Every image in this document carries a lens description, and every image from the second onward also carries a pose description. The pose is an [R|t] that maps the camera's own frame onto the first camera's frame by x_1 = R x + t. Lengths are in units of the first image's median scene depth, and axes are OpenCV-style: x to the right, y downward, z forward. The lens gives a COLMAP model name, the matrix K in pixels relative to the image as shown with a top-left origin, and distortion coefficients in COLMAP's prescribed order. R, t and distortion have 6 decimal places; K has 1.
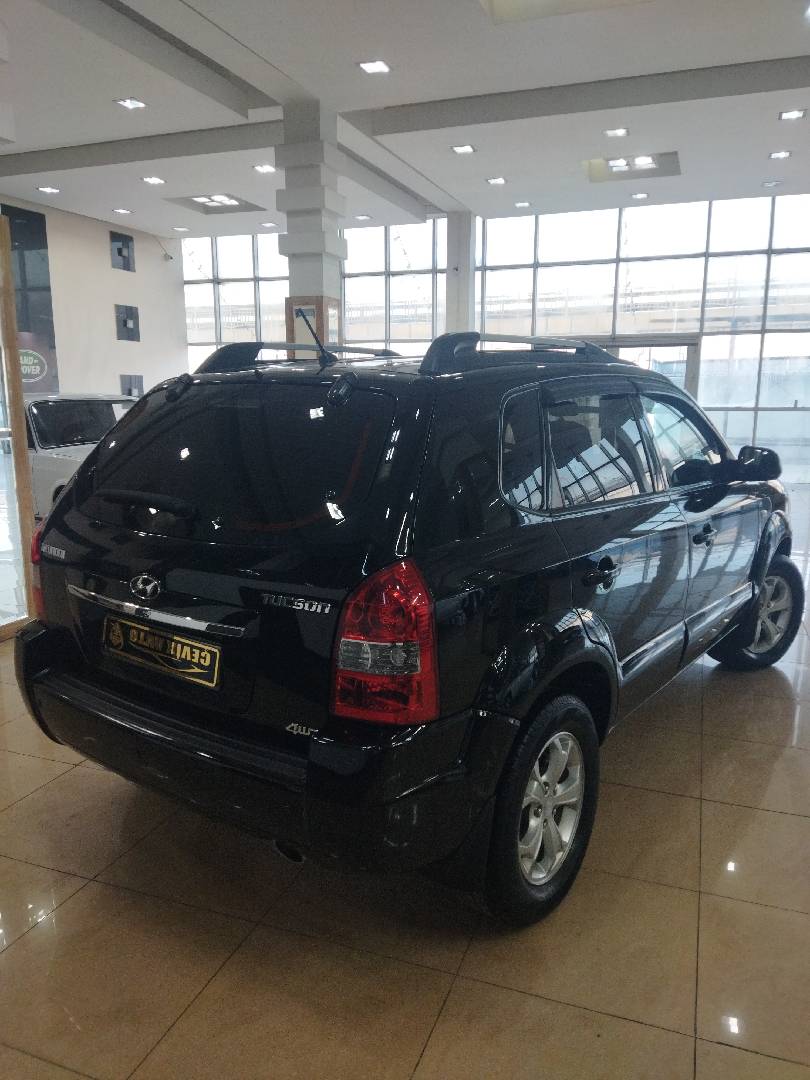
lens RADIAL K [[807.3, 0, 405.0], [0, 807.3, 540.0], [0, 0, 1]] dist [0.104660, -0.139596]
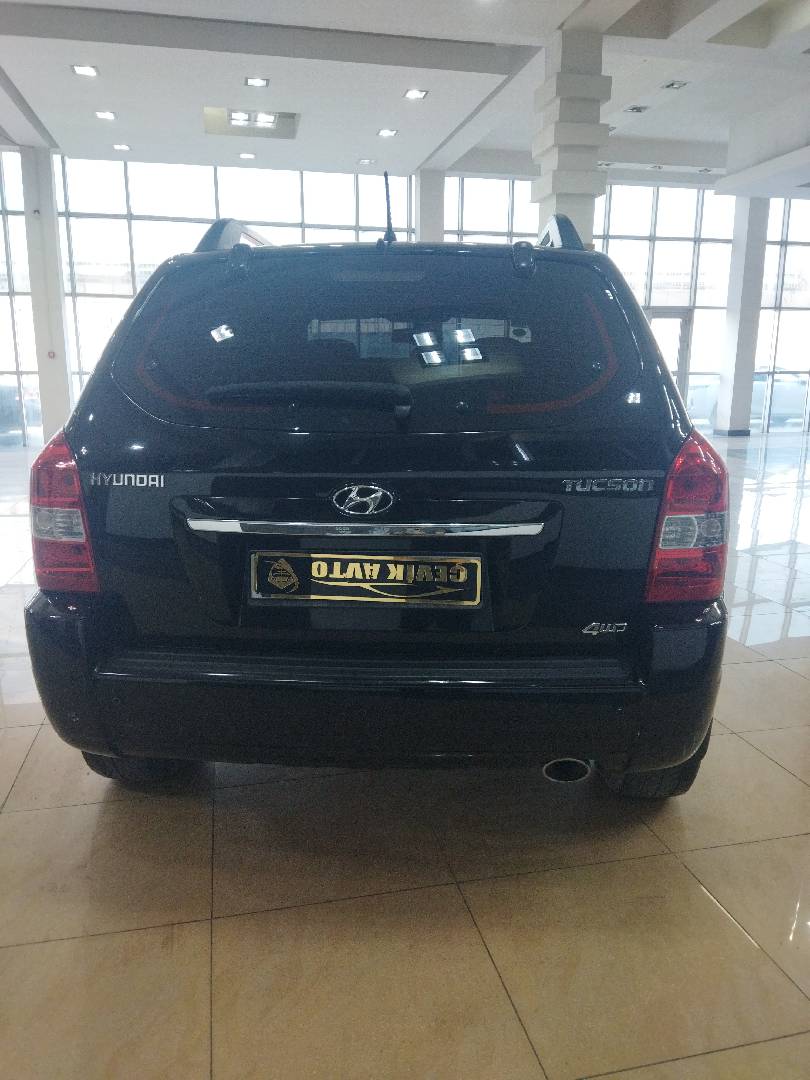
lens RADIAL K [[807.3, 0, 405.0], [0, 807.3, 540.0], [0, 0, 1]] dist [0.104660, -0.139596]
pose [[0.837581, -0.112780, 0.534545, -0.608973], [0.100814, 0.993563, 0.051659, 0.051755], [-0.536930, 0.010621, 0.843560, 0.272913]]
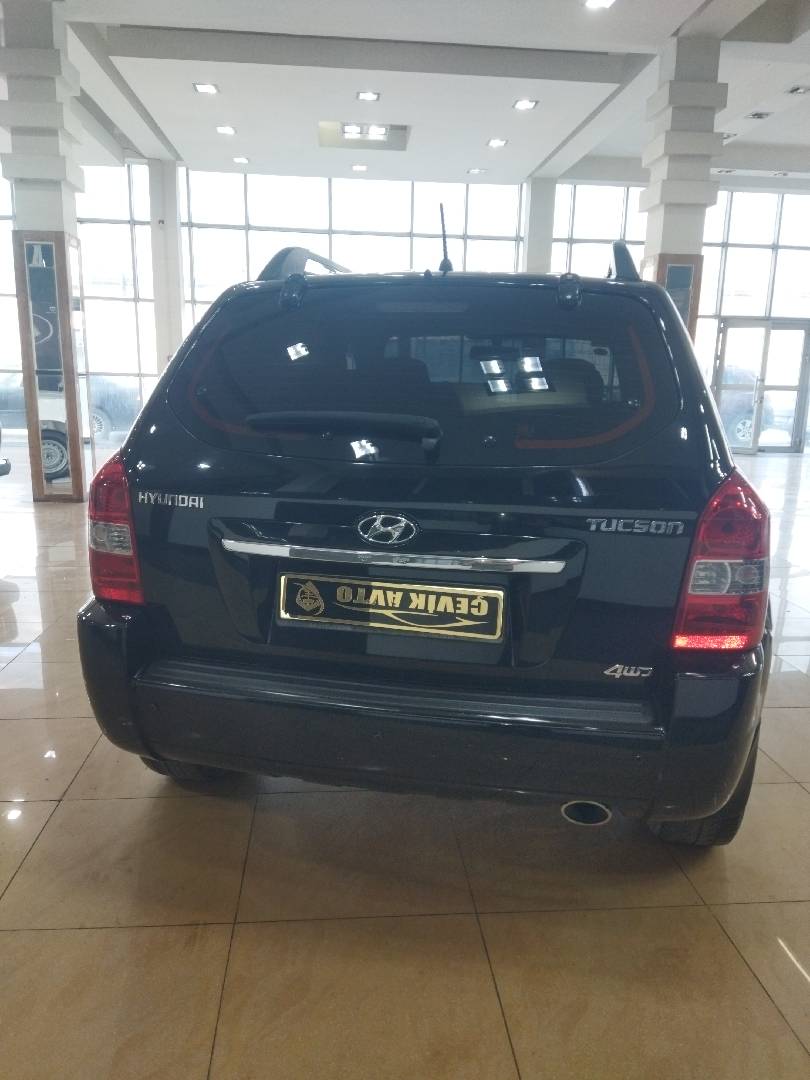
lens RADIAL K [[807.3, 0, 405.0], [0, 807.3, 540.0], [0, 0, 1]] dist [0.104660, -0.139596]
pose [[0.903190, -0.068962, 0.423665, -0.551440], [0.058982, 0.997586, 0.036640, 0.034690], [-0.425169, -0.008105, 0.905078, 0.232662]]
